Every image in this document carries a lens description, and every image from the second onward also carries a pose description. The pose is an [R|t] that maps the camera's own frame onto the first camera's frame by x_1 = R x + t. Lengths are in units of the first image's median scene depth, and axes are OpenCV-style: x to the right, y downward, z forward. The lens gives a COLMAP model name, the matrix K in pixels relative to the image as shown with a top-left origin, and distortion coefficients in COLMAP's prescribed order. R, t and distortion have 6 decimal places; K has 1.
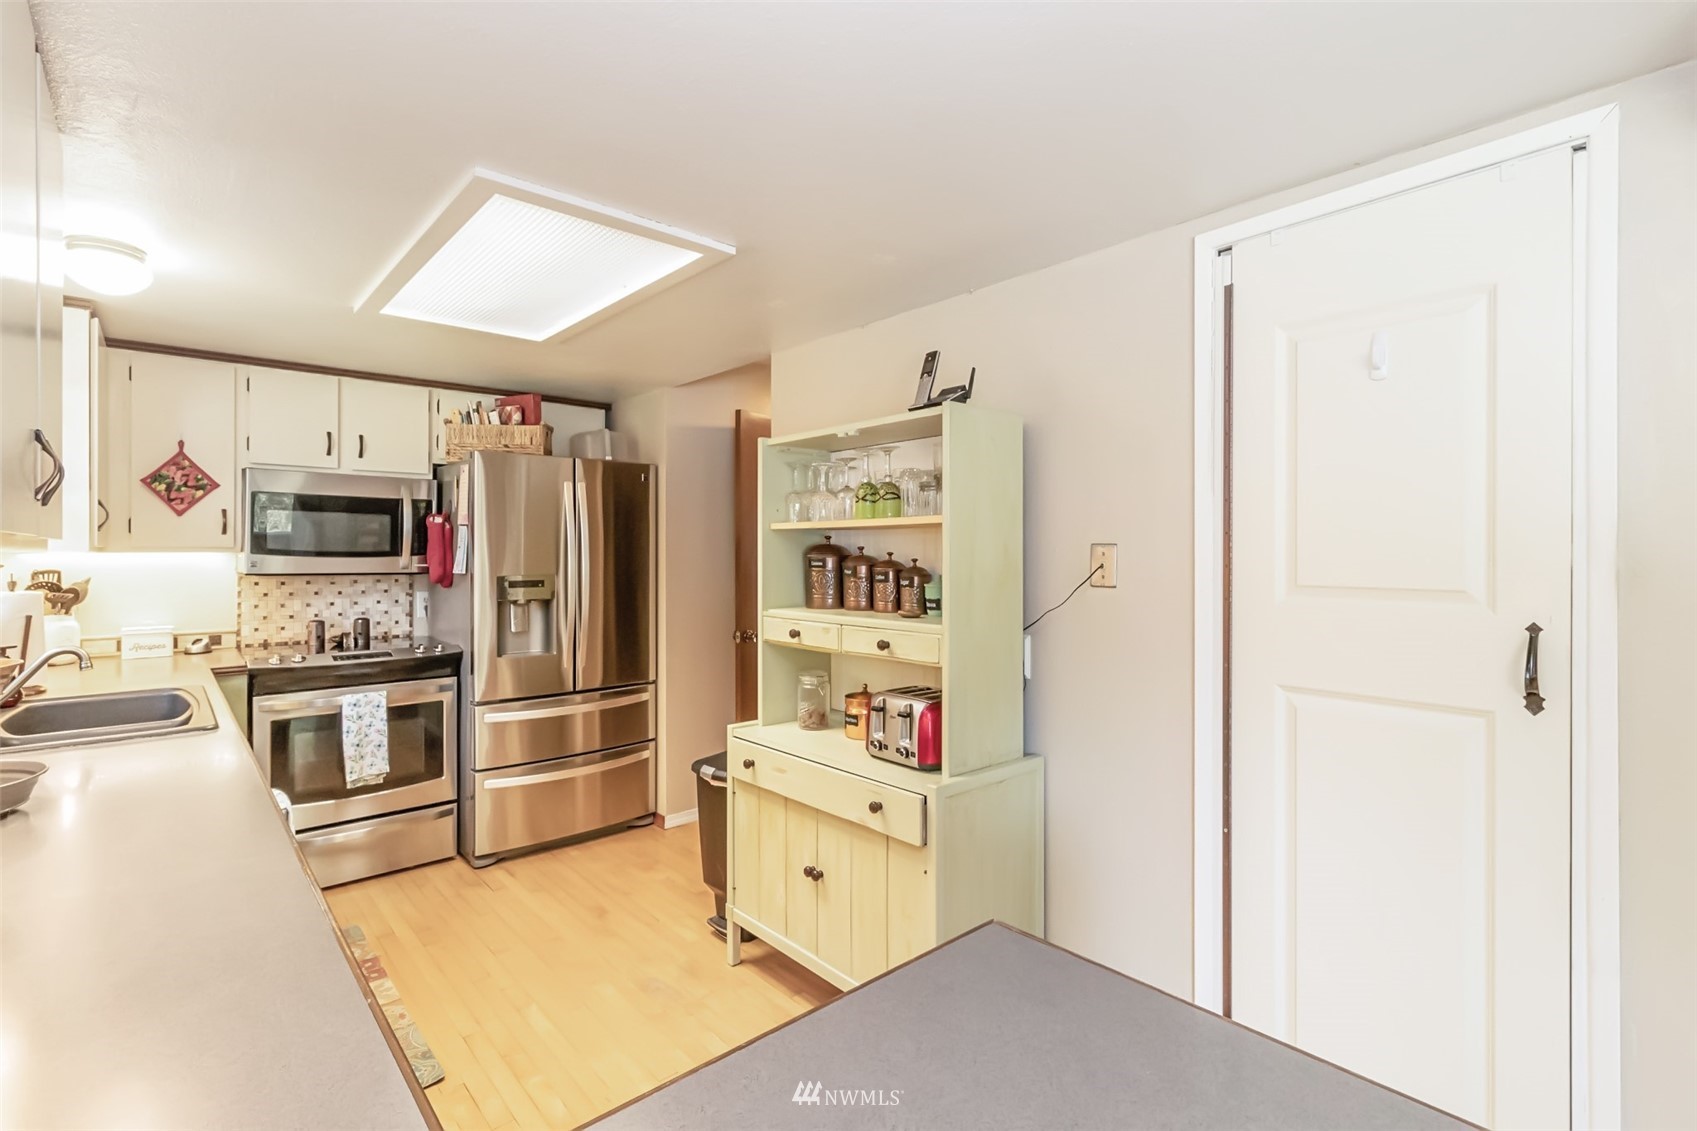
lens RADIAL K [[749.6, 0, 846.7], [0, 749.6, 559.7], [0, 0, 1]] dist [0.002152, 0.000216]
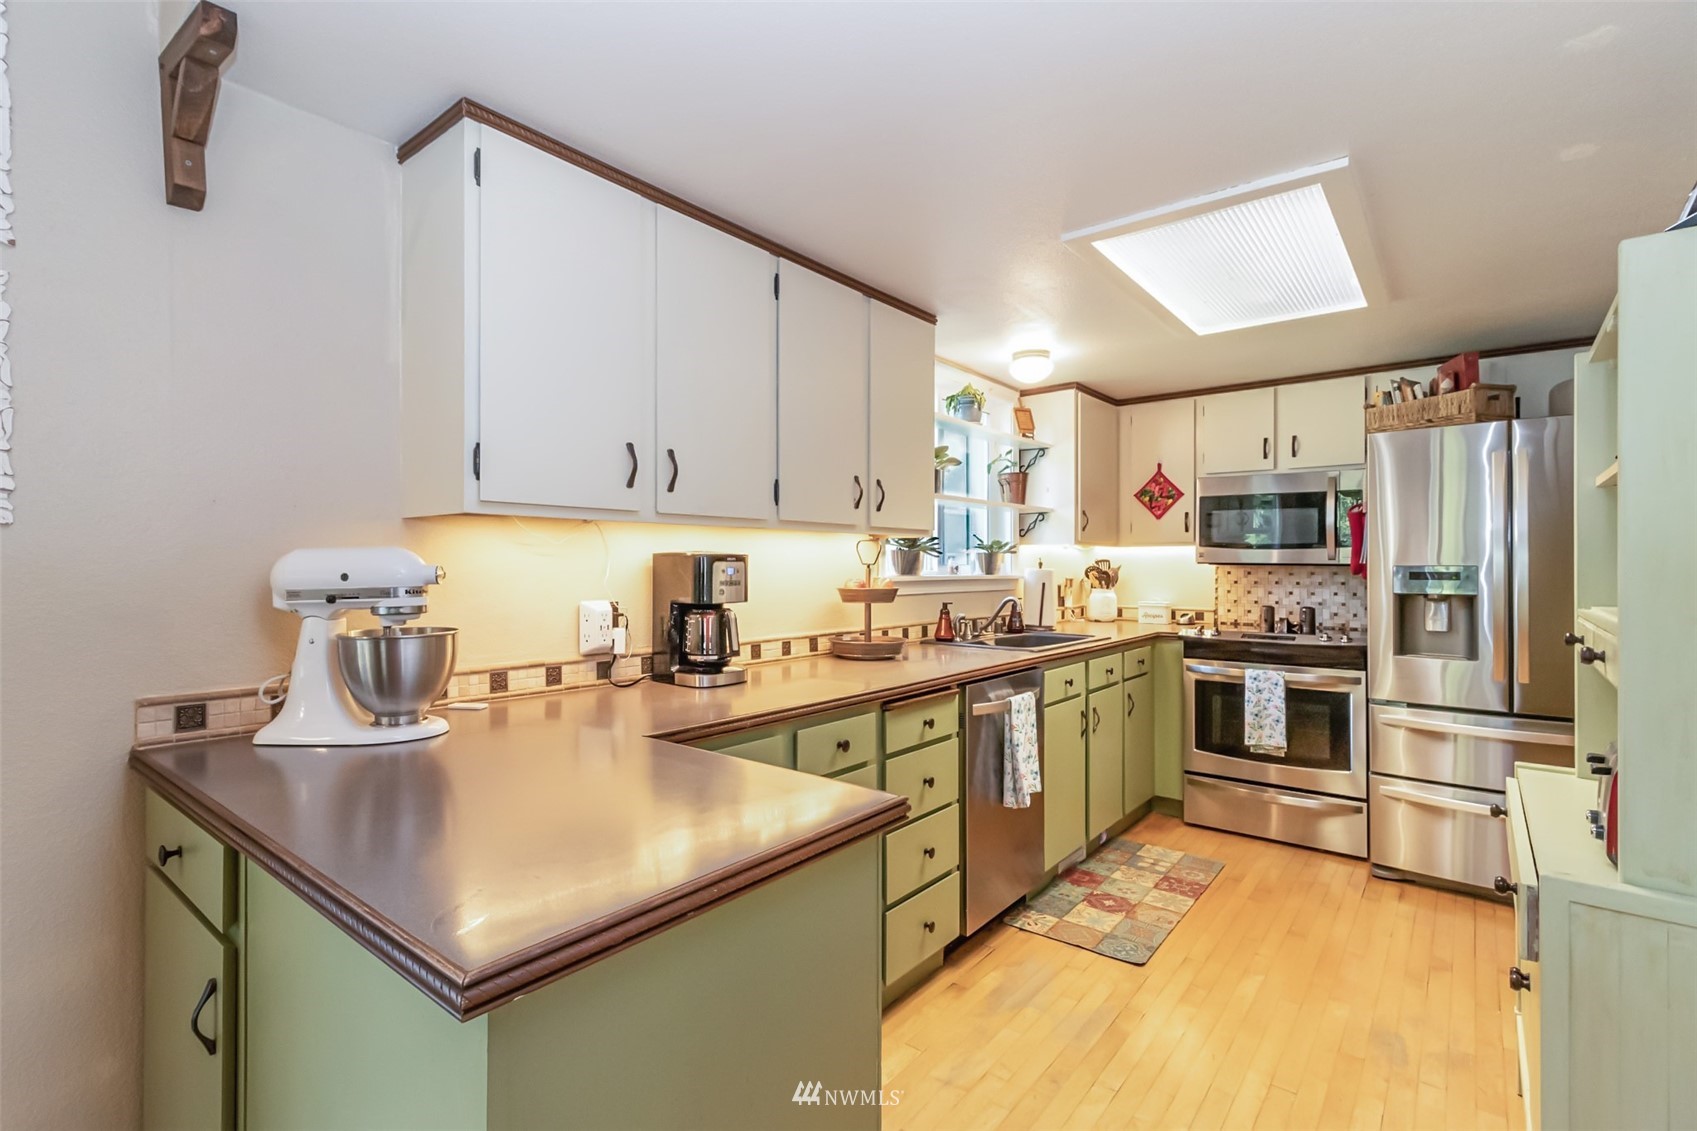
lens RADIAL K [[784.7, 0, 846.0], [0, 784.7, 567.8], [0, 0, 1]] dist [-0.004828, 0.001298]
pose [[0.186778, 0.003357, -0.982396, 0.356705], [-0.006373, 0.999977, 0.002205, 0.026615], [0.982381, 0.005849, 0.186796, 0.166478]]
